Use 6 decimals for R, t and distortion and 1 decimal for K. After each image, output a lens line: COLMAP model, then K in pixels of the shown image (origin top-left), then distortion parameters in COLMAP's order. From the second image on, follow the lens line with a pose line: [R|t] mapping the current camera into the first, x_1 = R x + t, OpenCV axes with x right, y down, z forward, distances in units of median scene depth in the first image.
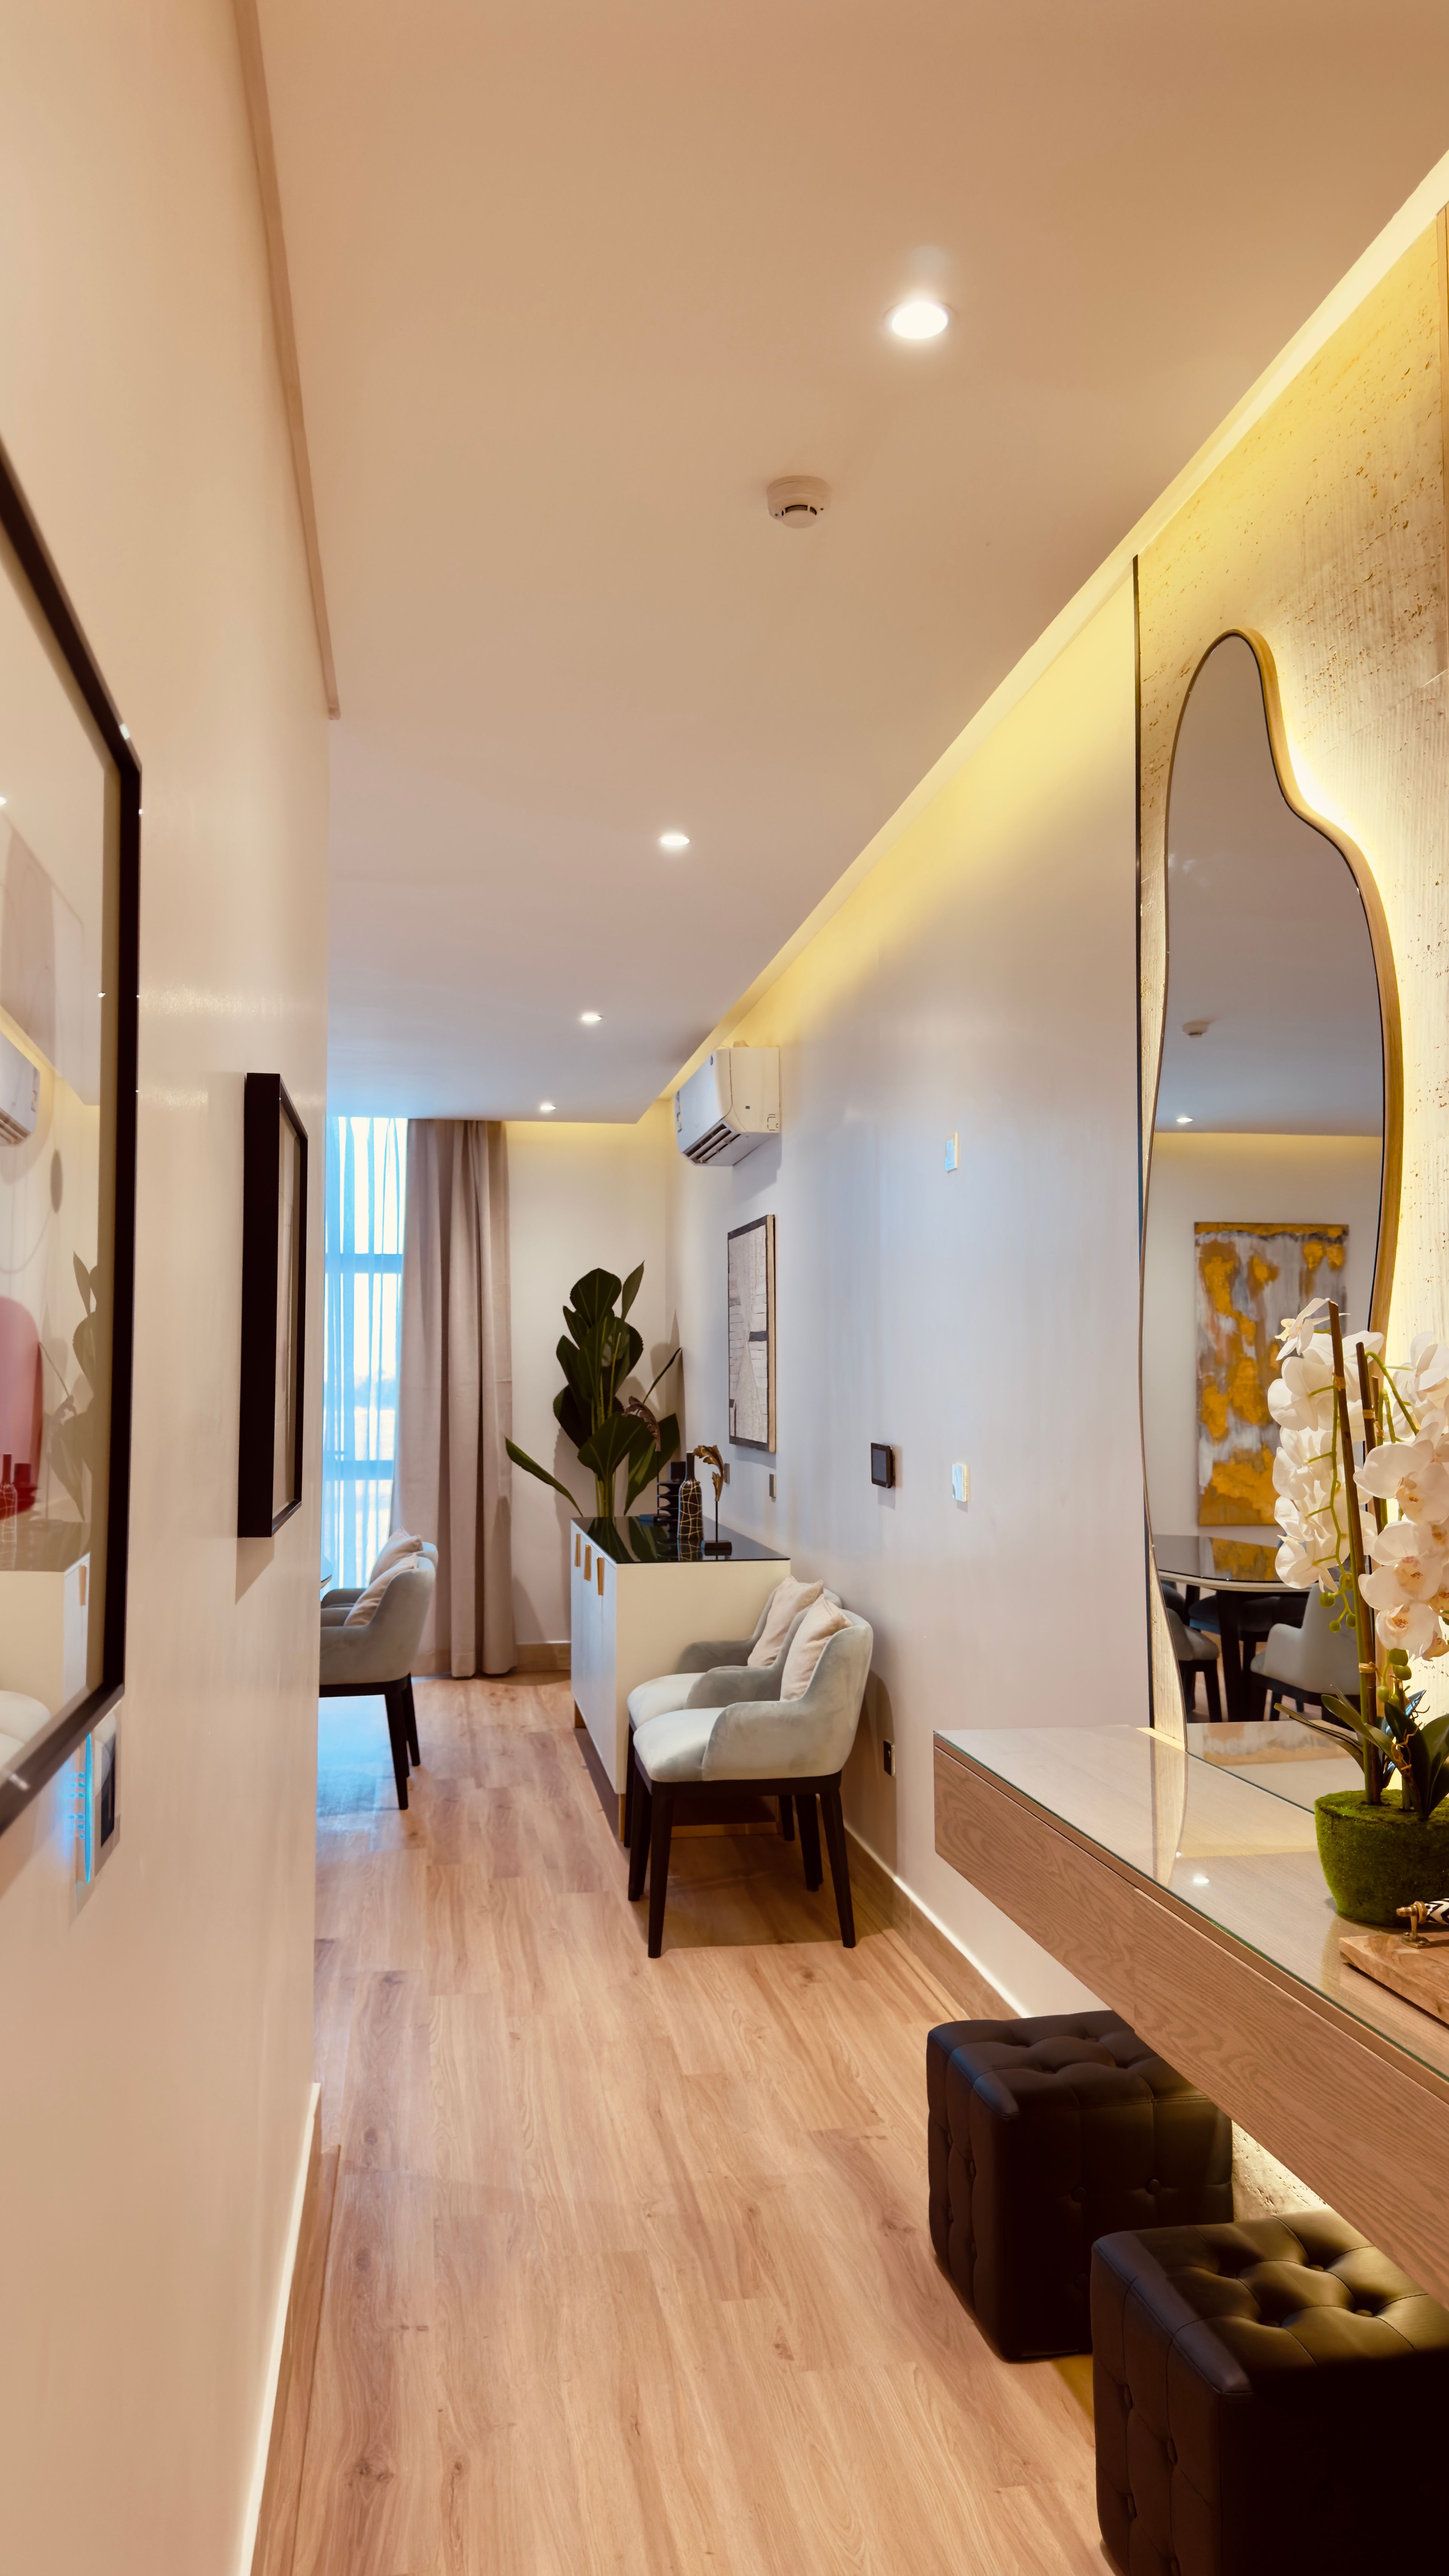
lens RADIAL K [[1769.1, 0, 723.4], [0, 1769.1, 1294.3], [0, 0, 1]] dist [0.118529, -0.175380]
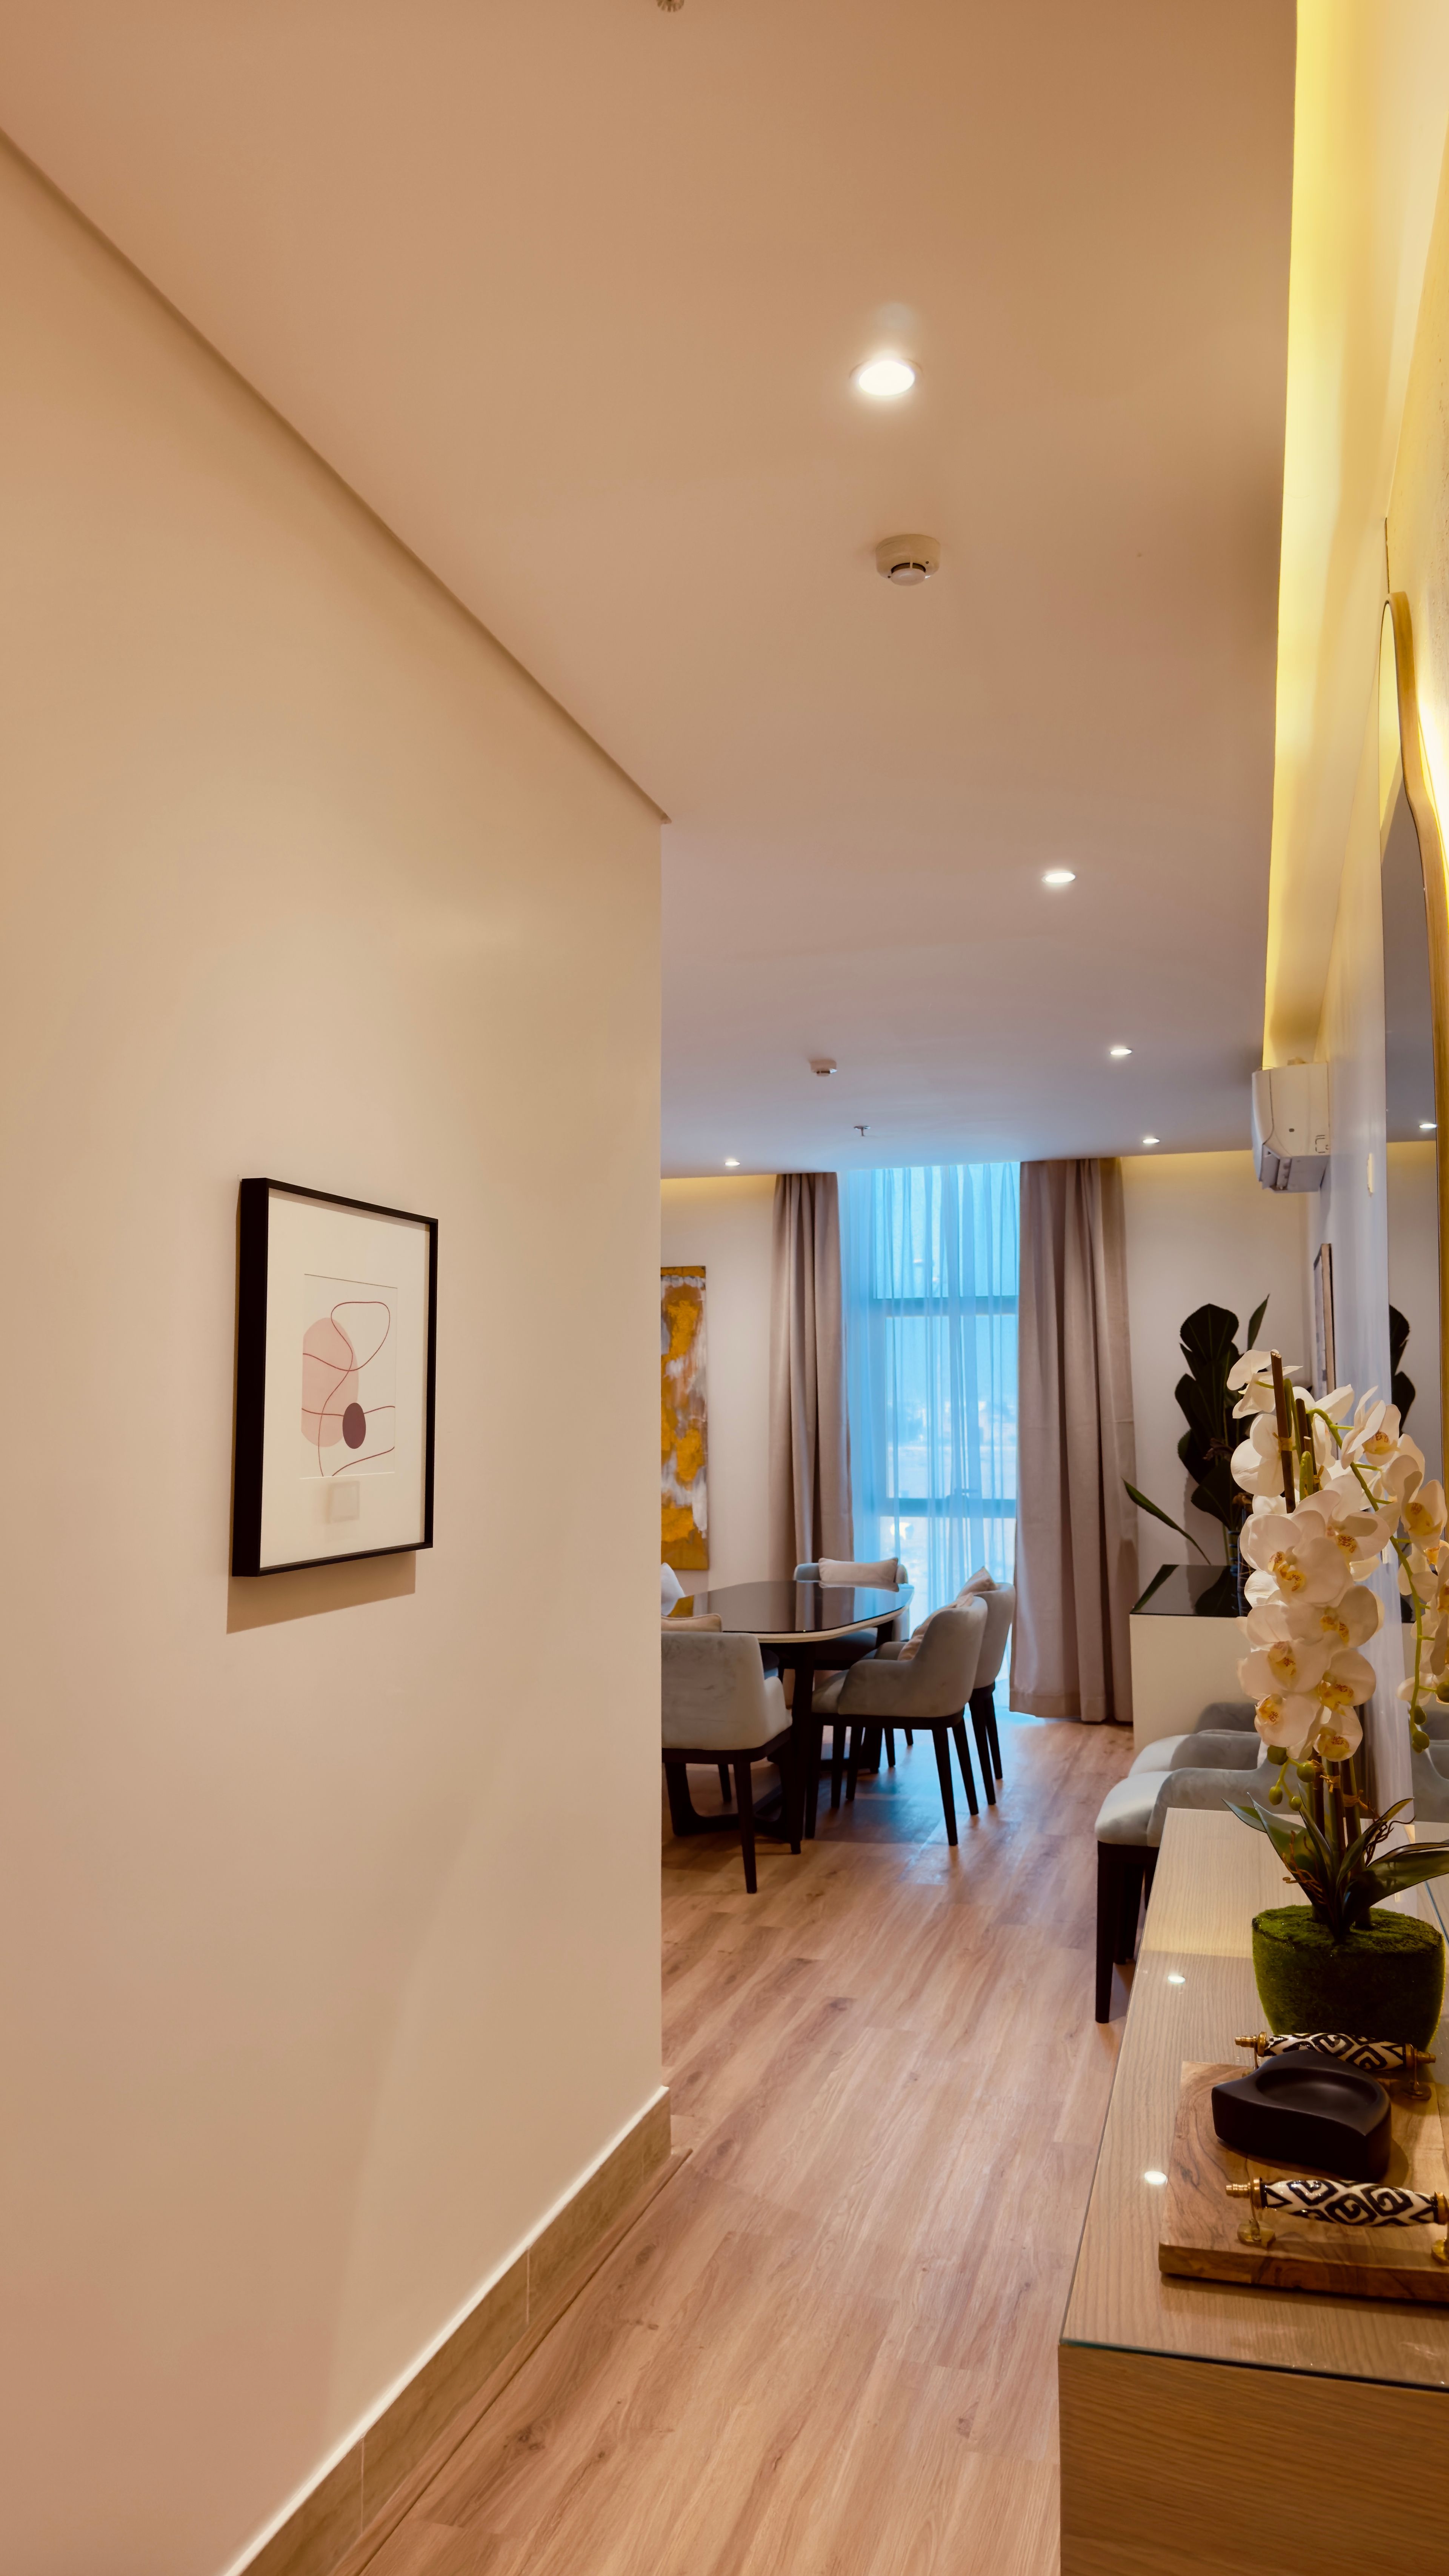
lens RADIAL K [[1769.1, 0, 723.4], [0, 1769.1, 1294.3], [0, 0, 1]] dist [0.118529, -0.175380]
pose [[0.898154, -0.033471, -0.438404, 0.216128], [0.024883, 0.999370, -0.025320, -0.003933], [0.438975, 0.011832, 0.898421, 0.033837]]
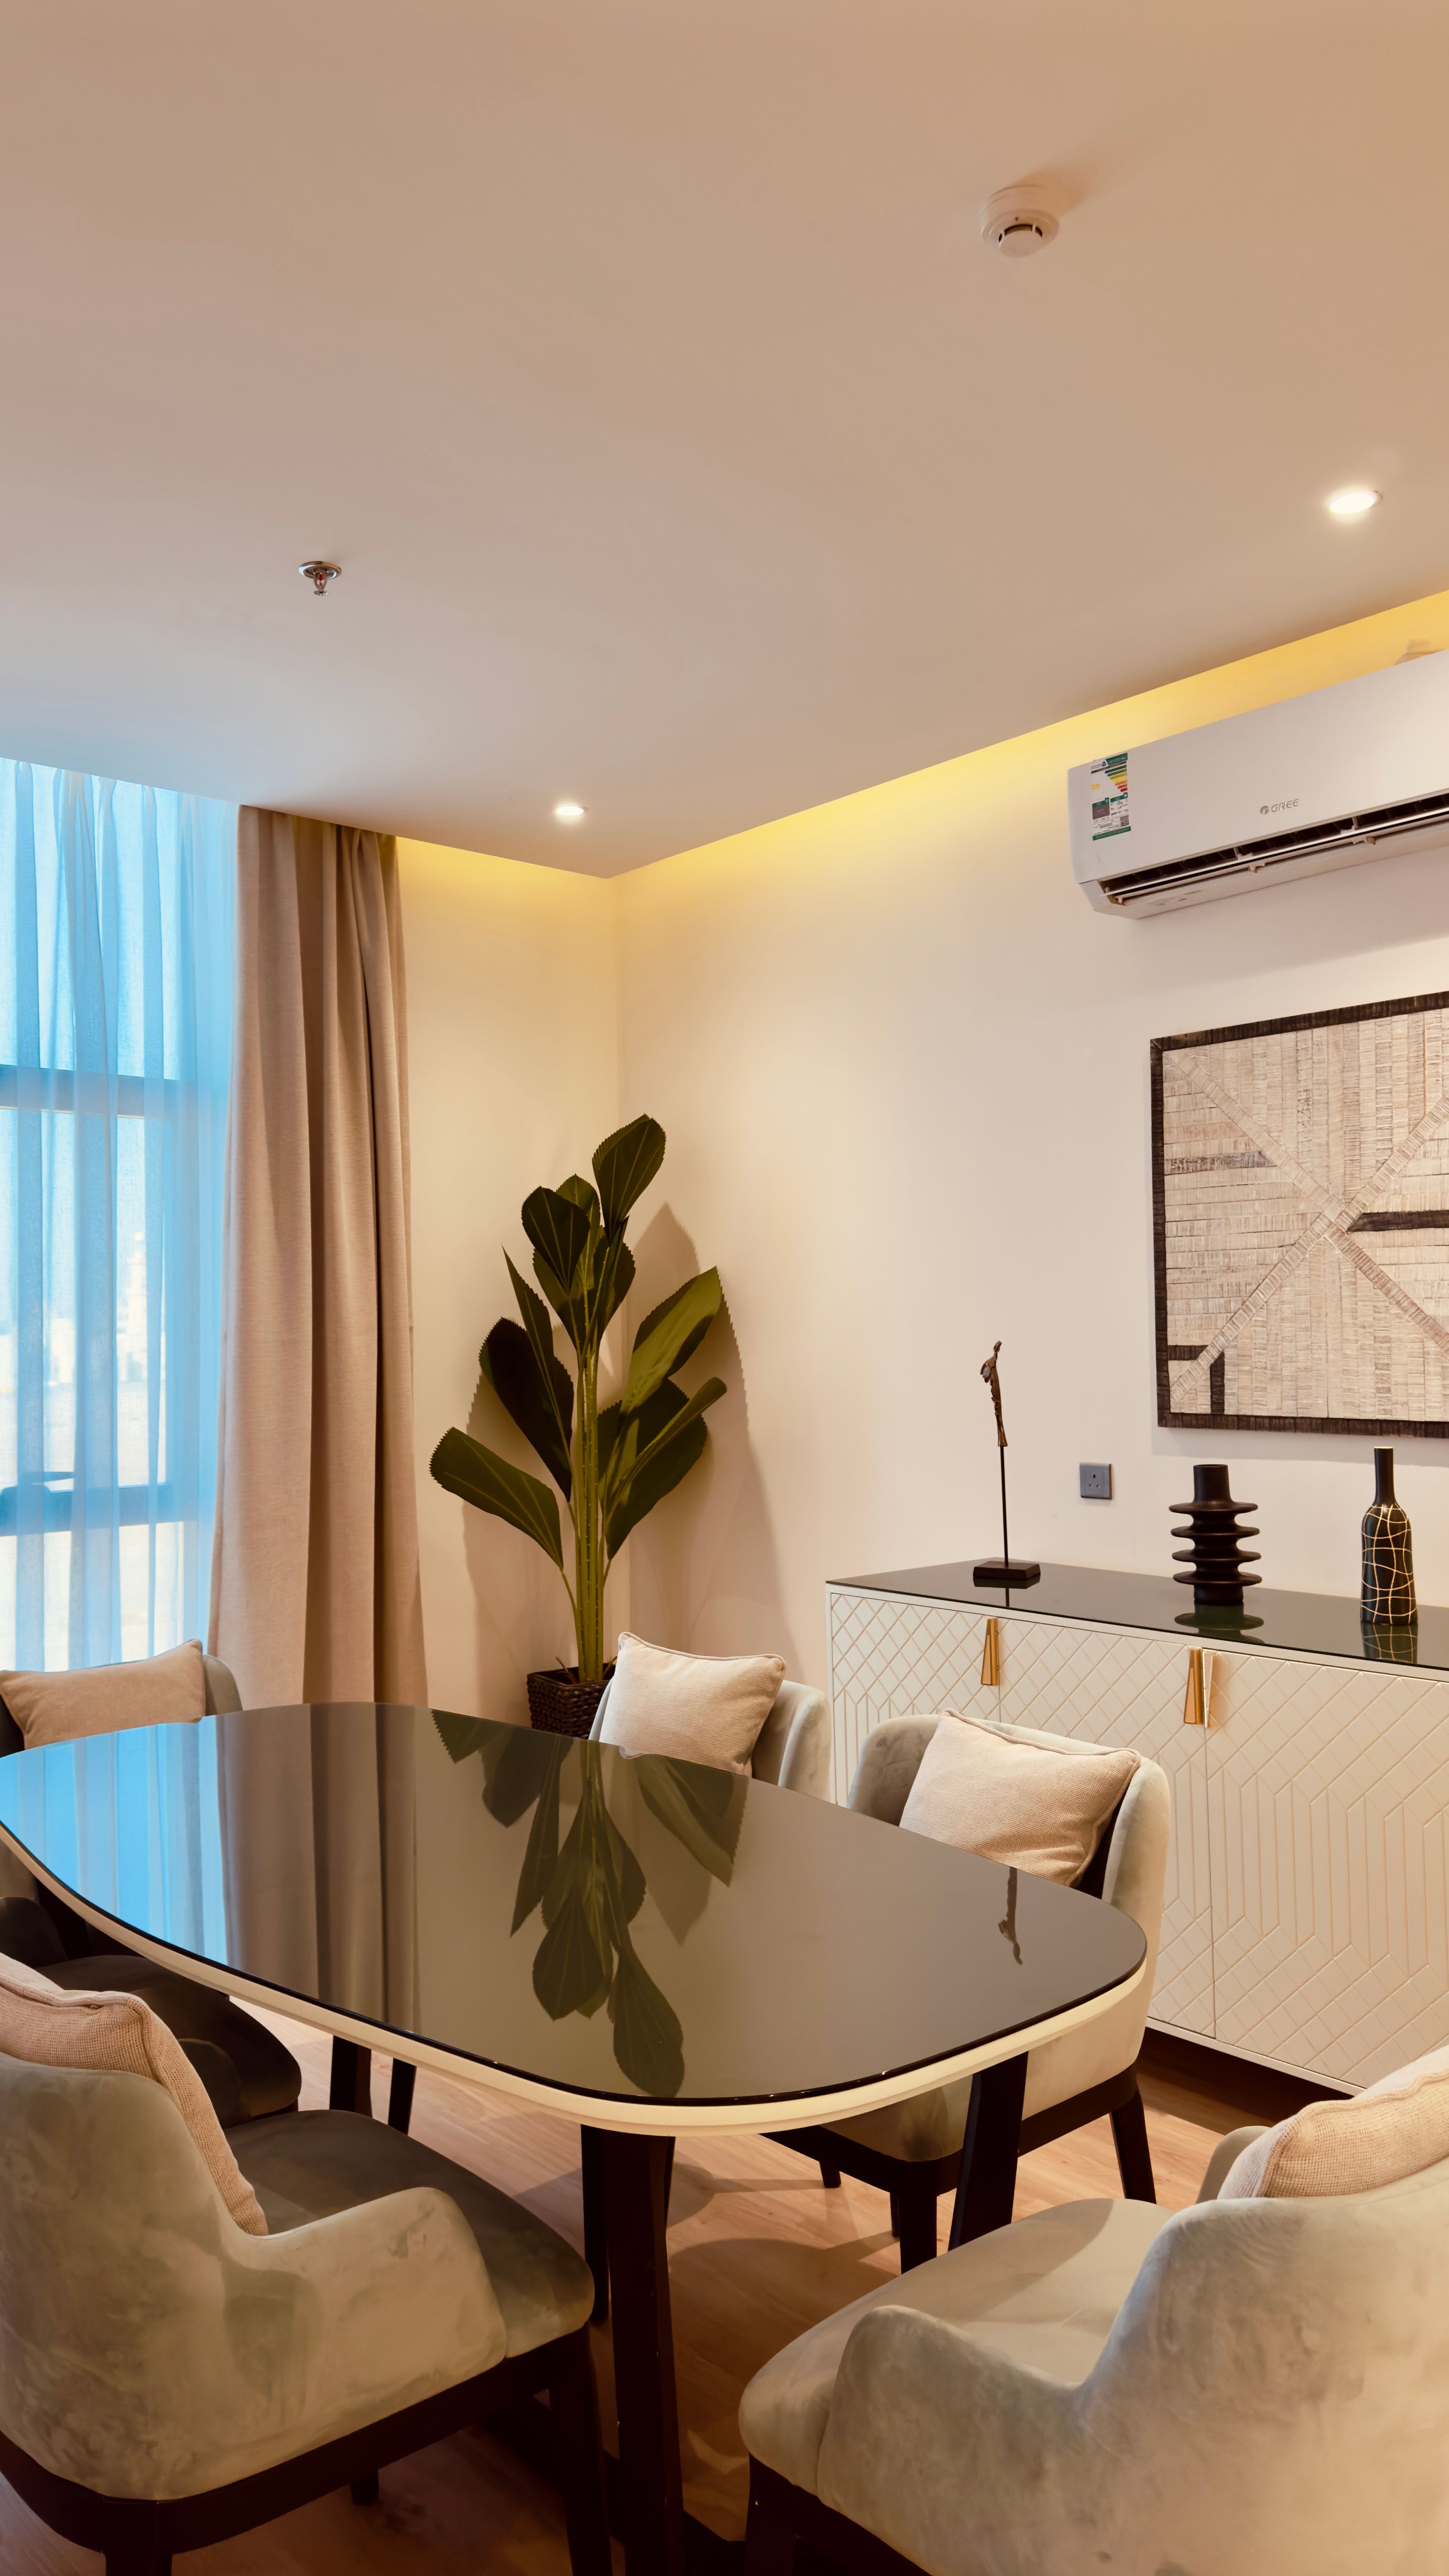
lens RADIAL K [[1769.1, 0, 723.4], [0, 1769.1, 1294.3], [0, 0, 1]] dist [0.118529, -0.175380]
pose [[0.858275, 0.002845, 0.513182, -0.616792], [-0.015205, 0.999687, 0.019889, 0.052822], [-0.512965, -0.024873, 0.858049, 0.956627]]
